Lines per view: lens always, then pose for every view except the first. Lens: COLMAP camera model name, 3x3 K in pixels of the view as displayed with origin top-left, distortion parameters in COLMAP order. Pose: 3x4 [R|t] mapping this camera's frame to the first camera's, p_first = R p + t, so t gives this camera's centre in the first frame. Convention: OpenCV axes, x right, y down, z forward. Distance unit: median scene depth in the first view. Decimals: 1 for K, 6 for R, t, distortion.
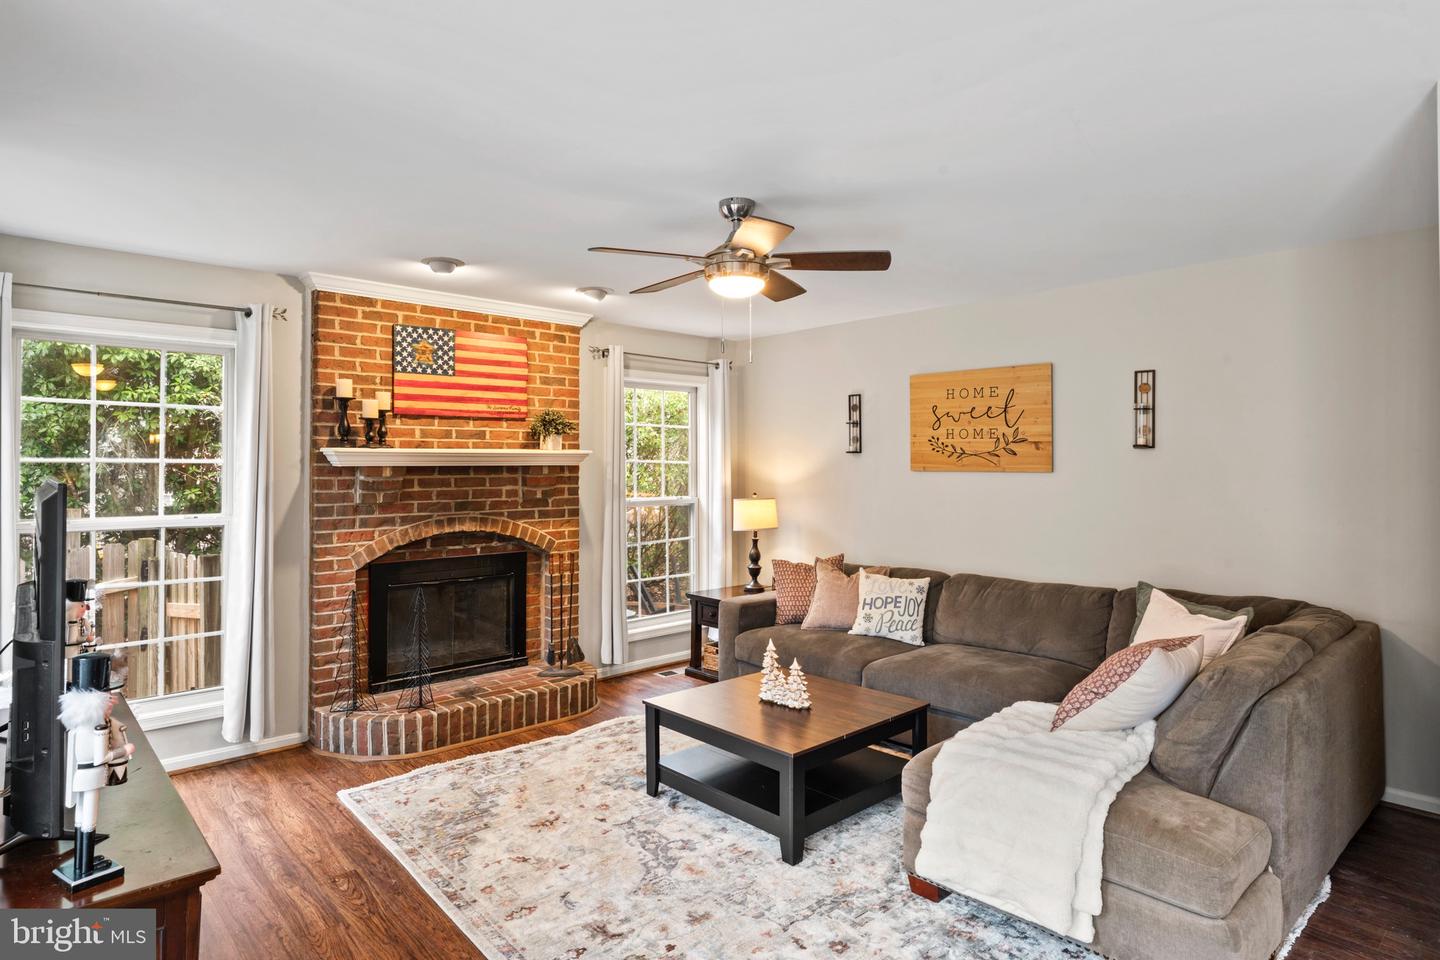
lens RADIAL K [[782.4, 0, 720.1], [0, 782.4, 451.5], [0, 0, 1]] dist [-0.000251, 0.001147]
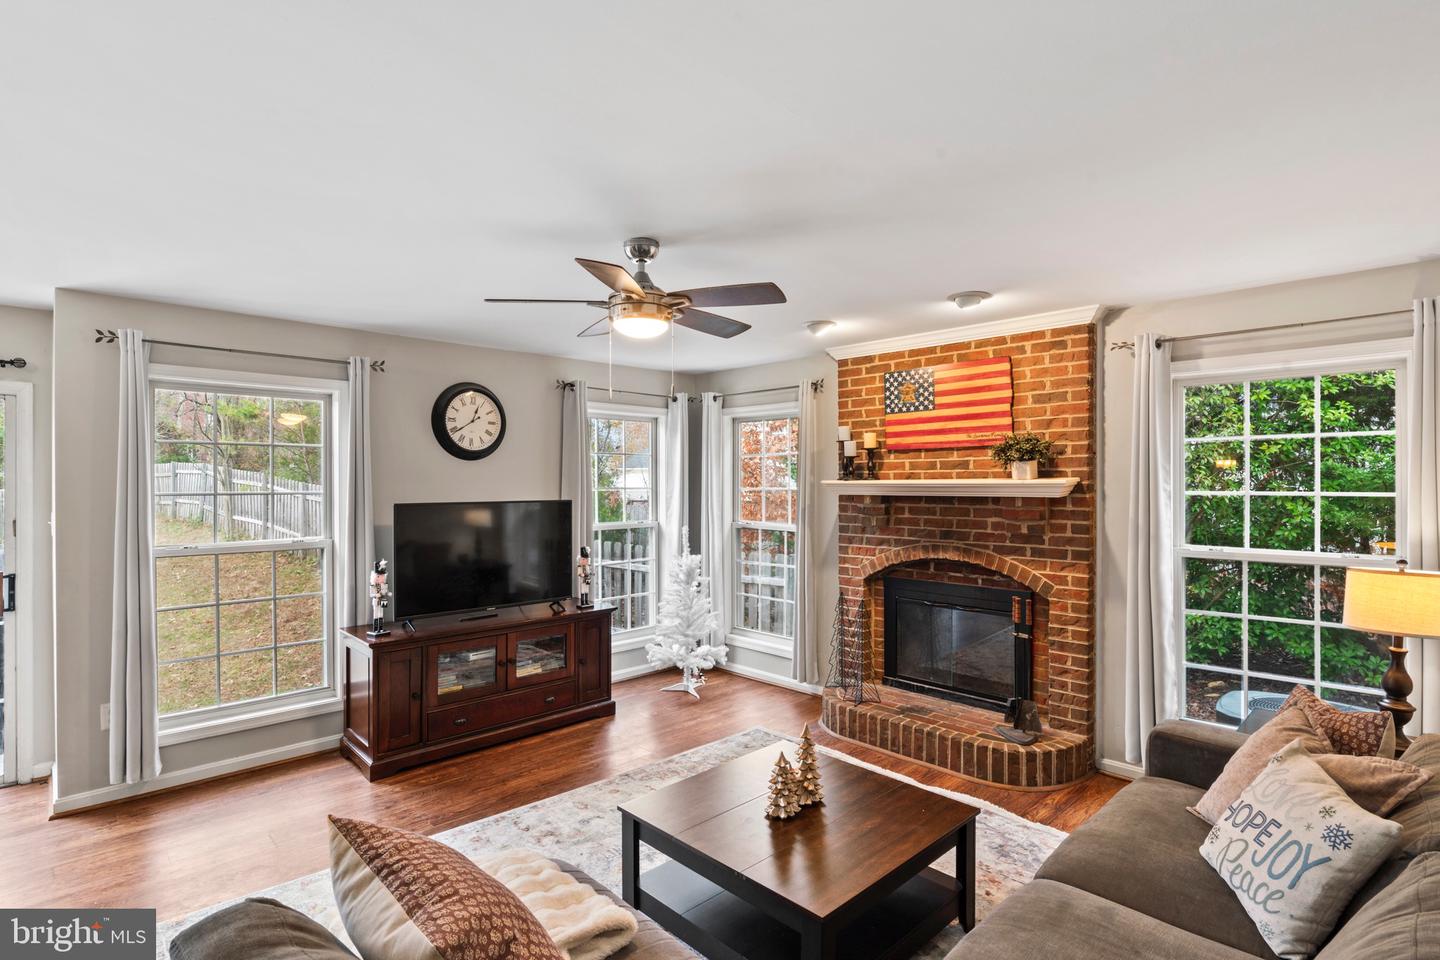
lens RADIAL K [[712.9, 0, 720.0], [0, 712.9, 480.0], [0, 0, 1]] dist [-0.001001, 0.000276]
pose [[0.037433, 0.002464, -0.999296, 0.610470], [0.021251, 0.999769, 0.003262, -0.011873], [0.999073, -0.021358, 0.037372, 0.682980]]
